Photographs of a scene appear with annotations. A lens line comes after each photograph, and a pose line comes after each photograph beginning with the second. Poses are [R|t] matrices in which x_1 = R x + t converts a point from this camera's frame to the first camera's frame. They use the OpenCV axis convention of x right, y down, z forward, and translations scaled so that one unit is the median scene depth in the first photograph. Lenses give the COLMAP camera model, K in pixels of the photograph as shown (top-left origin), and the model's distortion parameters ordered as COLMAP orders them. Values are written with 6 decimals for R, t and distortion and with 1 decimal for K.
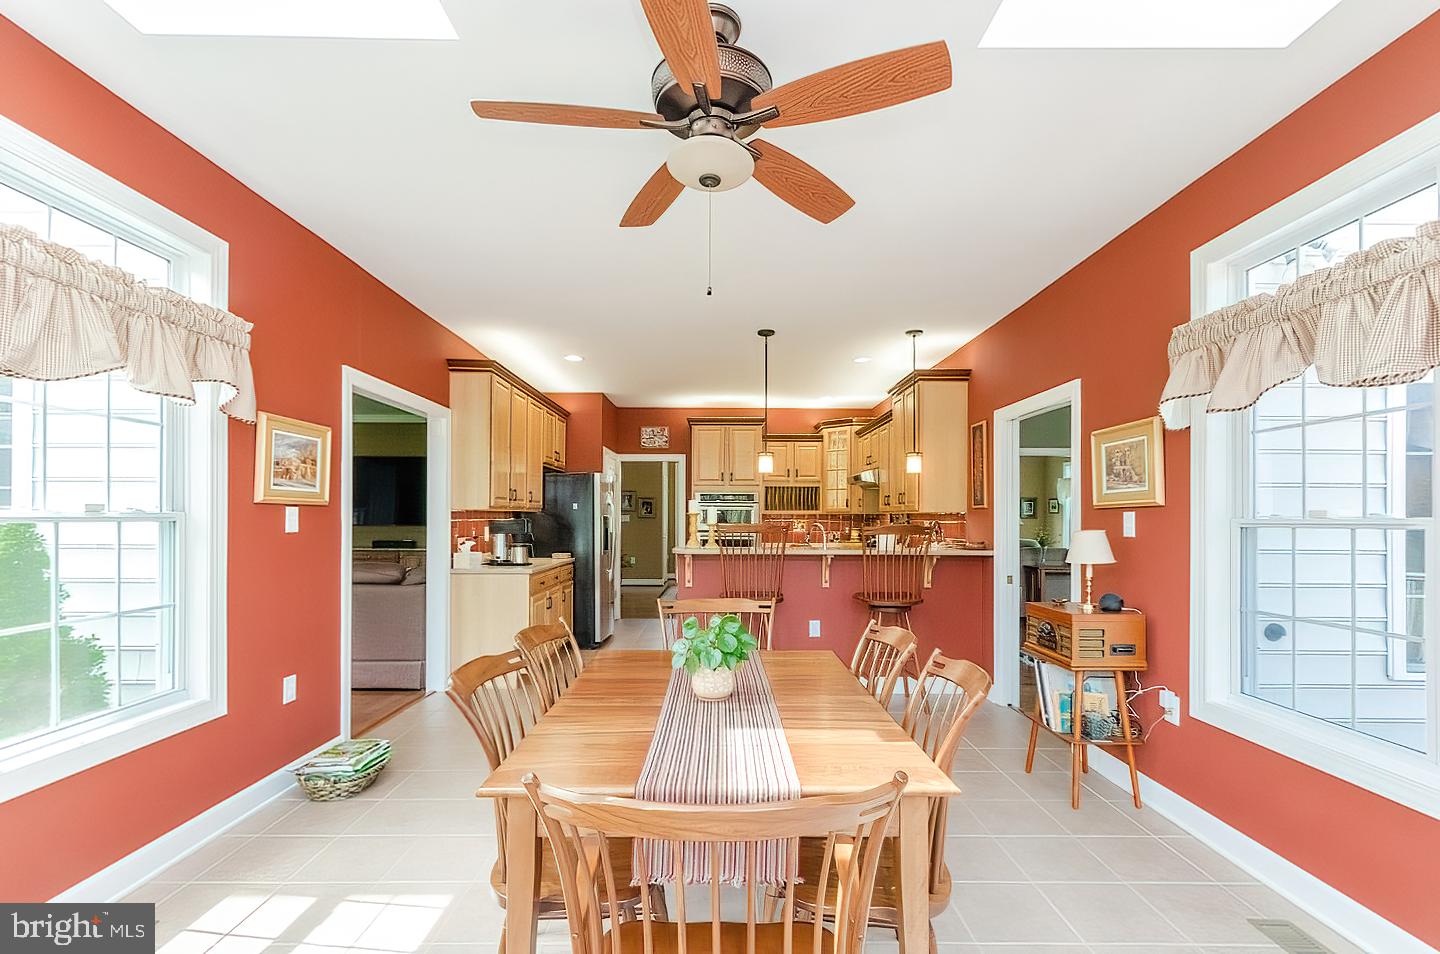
lens RADIAL K [[639.5, 0, 719.5], [0, 639.5, 505.0], [0, 0, 1]] dist [-0.002703, -0.000221]
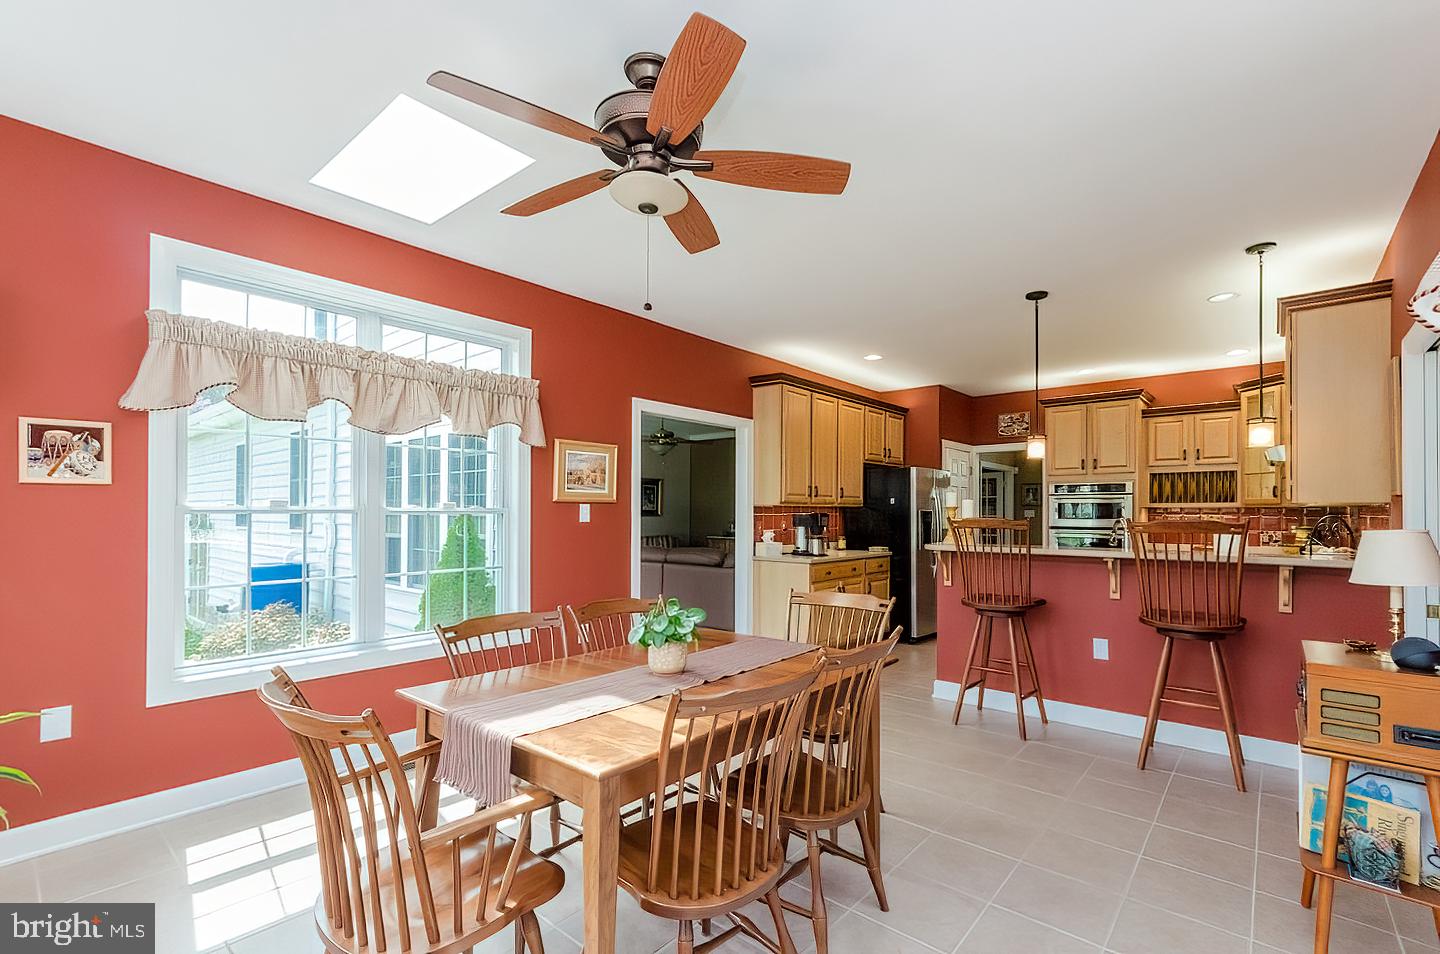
lens RADIAL K [[629.6, 0, 725.8], [0, 629.6, 491.6], [0, 0, 1]] dist [-0.000992, 0.000044]
pose [[0.760969, -0.023055, -0.648378, 0.291446], [0.012910, 0.999709, -0.020395, 0.005125], [0.648659, 0.007149, 0.761045, 0.089343]]
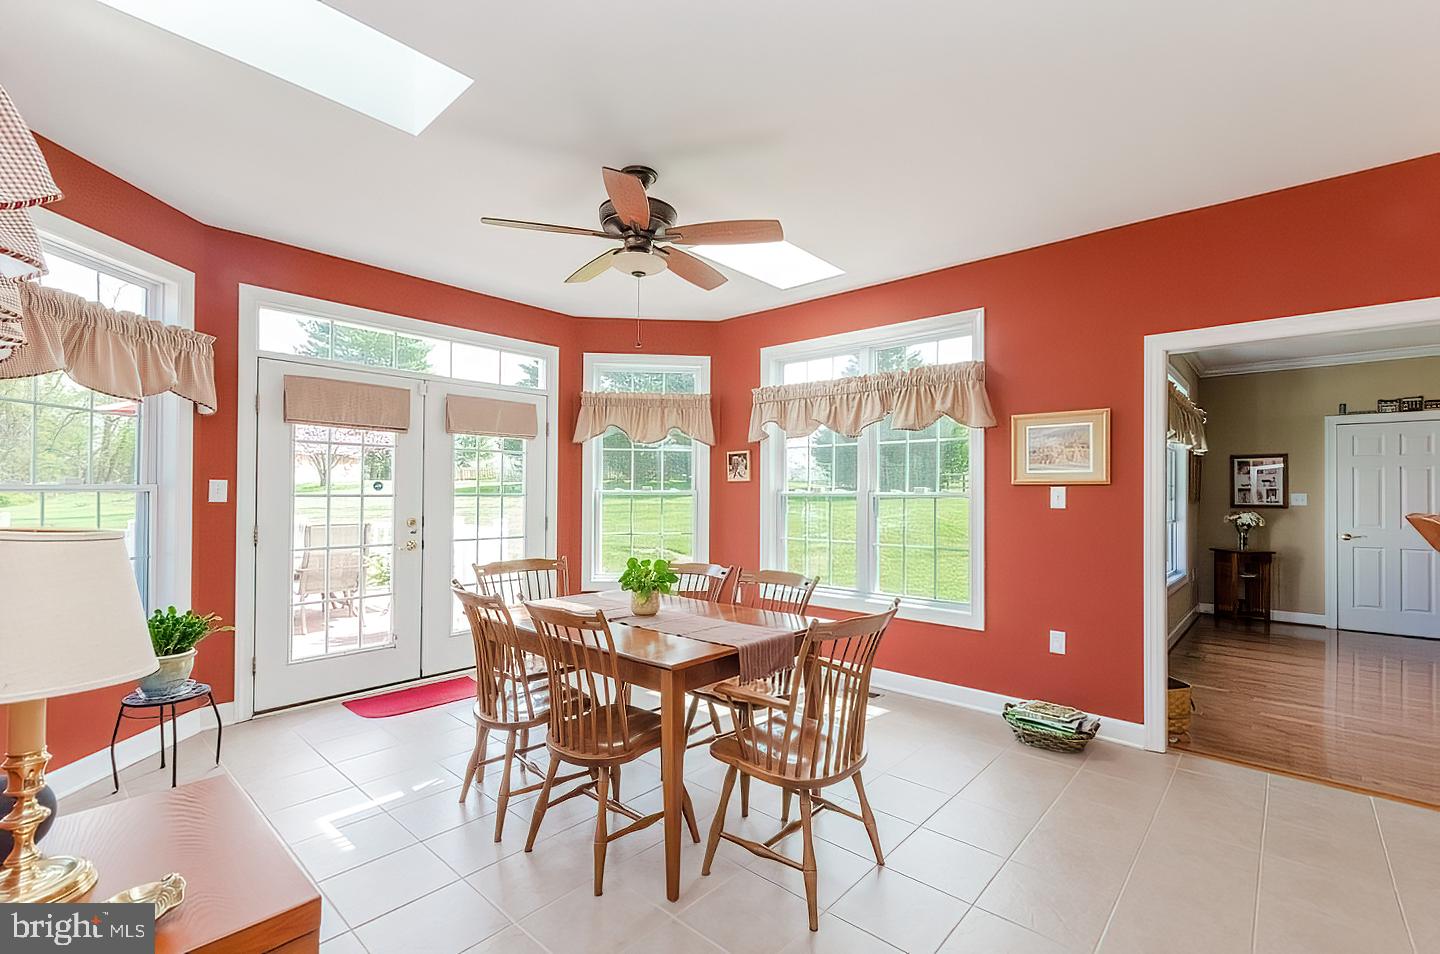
lens RADIAL K [[629.6, 0, 725.8], [0, 629.6, 491.6], [0, 0, 1]] dist [-0.000992, 0.000044]
pose [[-0.665489, -0.016634, -0.746222, 0.372949], [0.000749, 0.999736, -0.022953, 0.023659], [0.746407, -0.015834, -0.665301, 0.815884]]
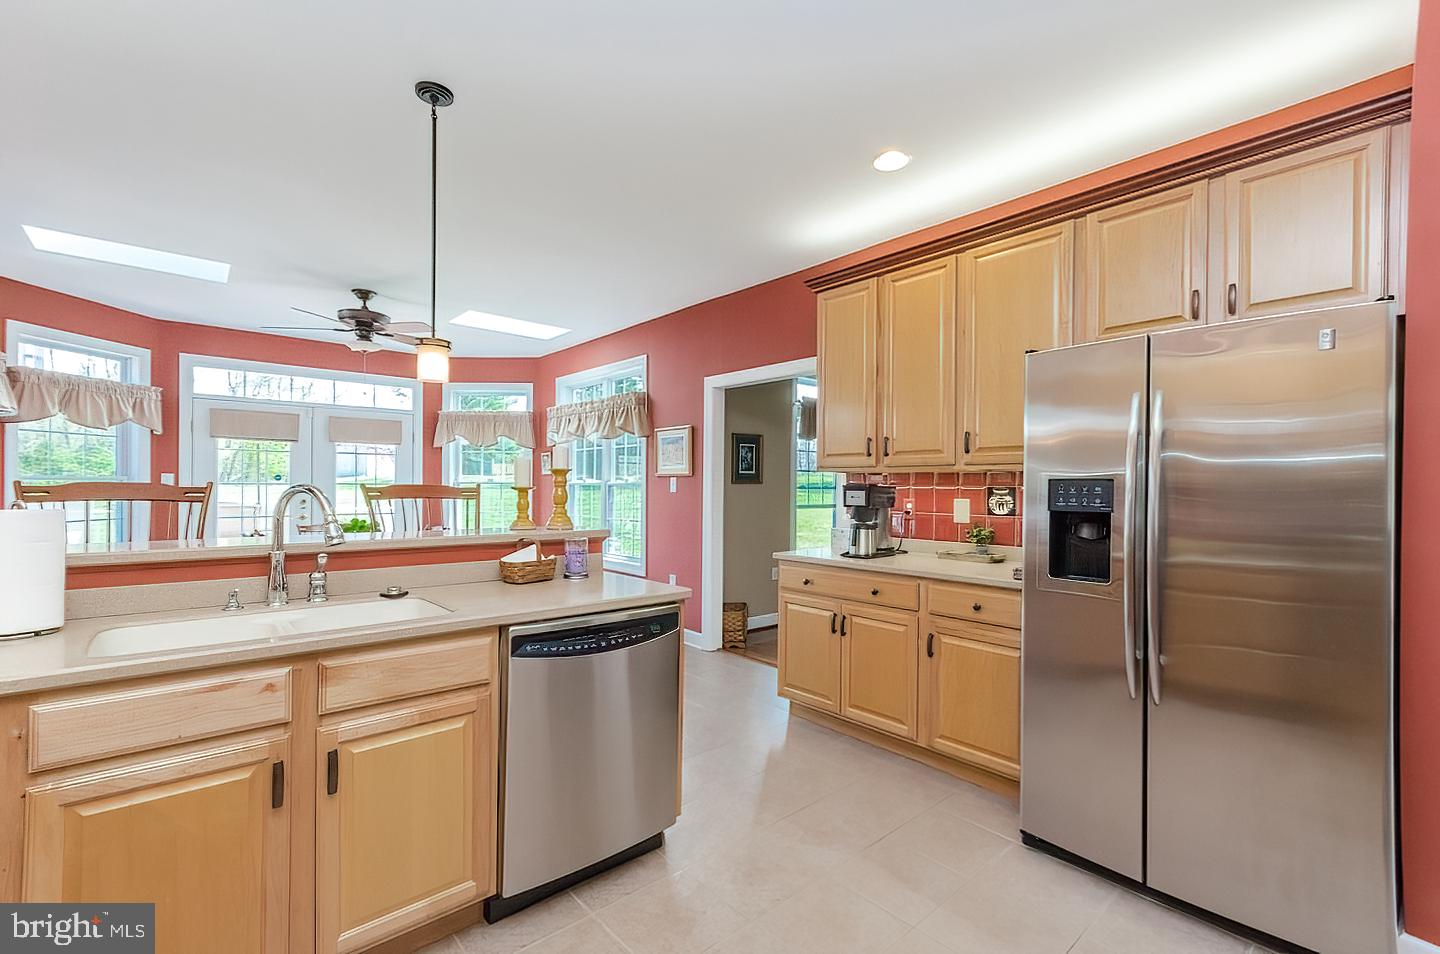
lens RADIAL K [[629.6, 0, 725.8], [0, 629.6, 491.6], [0, 0, 1]] dist [-0.000992, 0.000044]
pose [[-0.746229, -0.011974, -0.665582, 0.230285], [-0.003017, 0.999889, -0.014607, 0.041977], [0.665682, -0.008892, -0.746182, 1.480124]]
